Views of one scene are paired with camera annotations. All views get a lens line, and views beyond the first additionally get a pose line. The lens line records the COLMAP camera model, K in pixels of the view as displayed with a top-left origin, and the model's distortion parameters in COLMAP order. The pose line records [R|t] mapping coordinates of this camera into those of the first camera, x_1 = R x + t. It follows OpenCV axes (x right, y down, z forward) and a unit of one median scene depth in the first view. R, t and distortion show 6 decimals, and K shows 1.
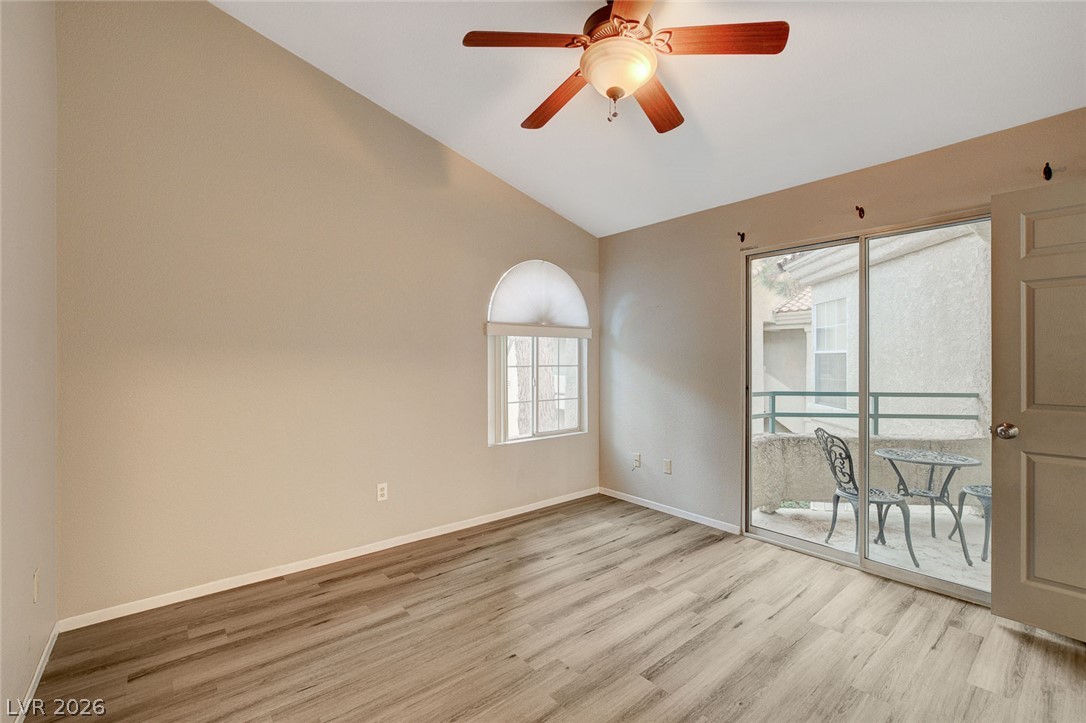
lens RADIAL K [[471.1, 0, 542.0], [0, 471.1, 360.0], [0, 0, 1]] dist [-0.018847, 0.005635]
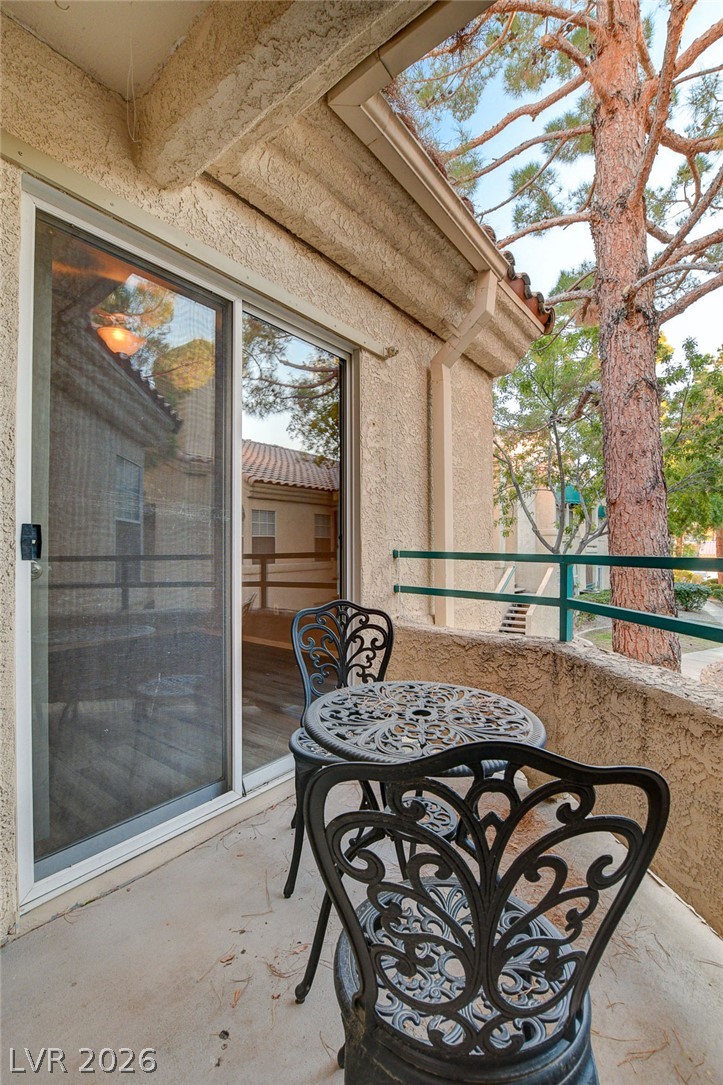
lens RADIAL K [[470.7, 0, 354.0], [0, 470.7, 545.9], [0, 0, 1]] dist [-0.018847, 0.005635]
pose [[0.201468, -0.008266, -0.979460, 1.204613], [-0.003493, 0.999952, -0.009158, 0.083000], [0.979489, 0.005266, 0.201430, 0.904771]]
